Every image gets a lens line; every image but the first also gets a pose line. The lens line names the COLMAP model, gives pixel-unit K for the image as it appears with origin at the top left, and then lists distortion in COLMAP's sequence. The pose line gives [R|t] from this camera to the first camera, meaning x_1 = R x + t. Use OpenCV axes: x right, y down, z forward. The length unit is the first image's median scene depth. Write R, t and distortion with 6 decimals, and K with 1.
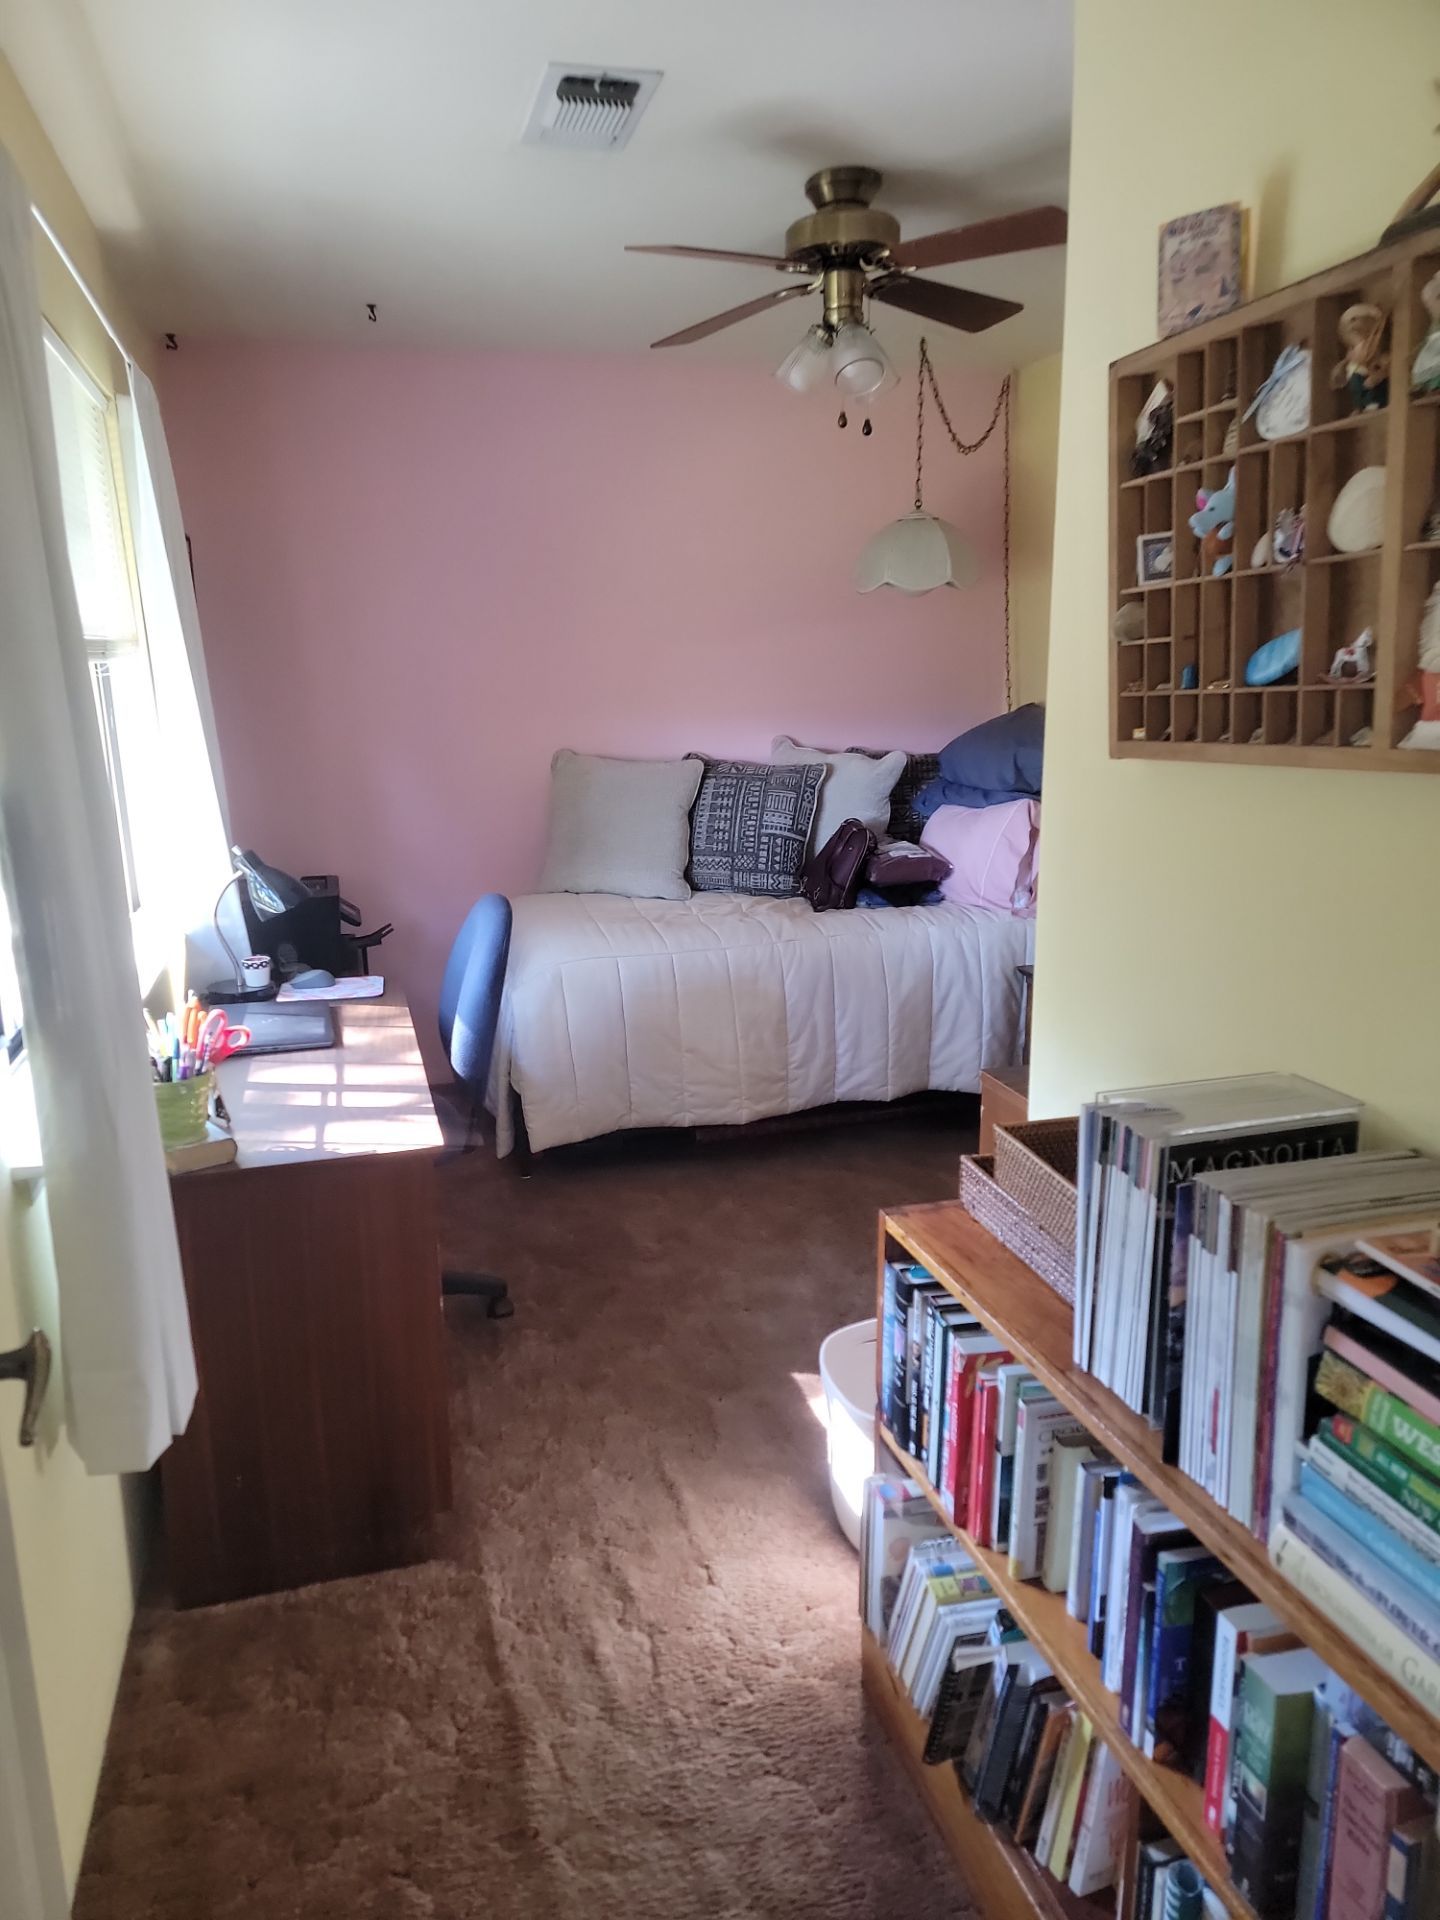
lens RADIAL K [[1319.3, 0, 710.6], [0, 1319.3, 961.4], [0, 0, 1]] dist [0.076866, -0.045216]
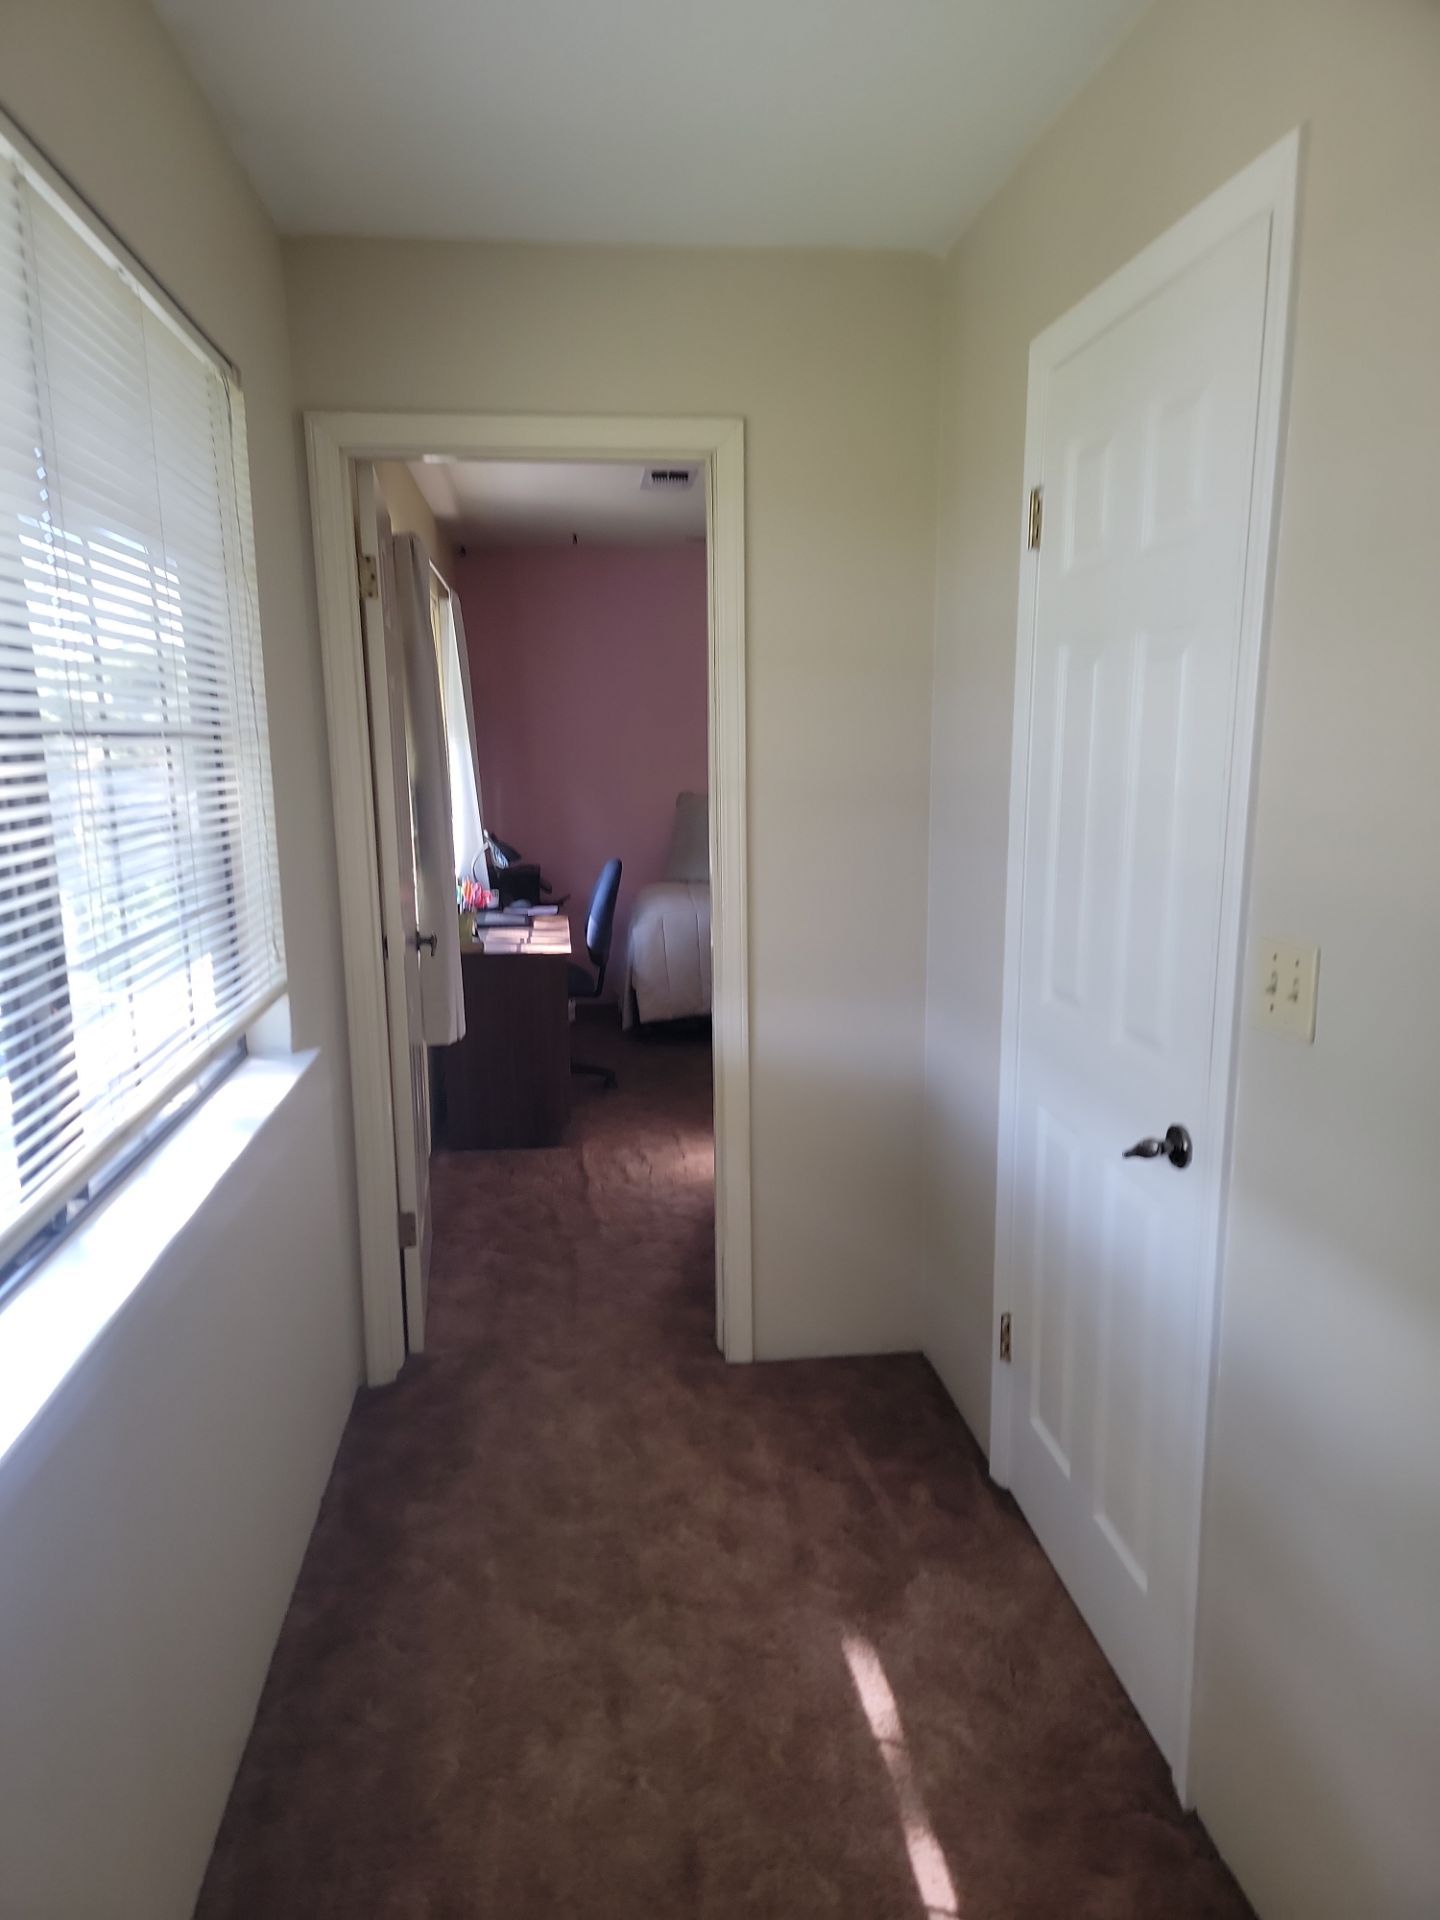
lens RADIAL K [[1319.3, 0, 726.5], [0, 1319.3, 963.6], [0, 0, 1]] dist [0.076866, -0.045216]
pose [[0.988840, 0.035102, -0.144787, 0.291689], [-0.042259, 0.998017, -0.046655, 0.193210], [0.142862, 0.052253, 0.988362, -0.893094]]
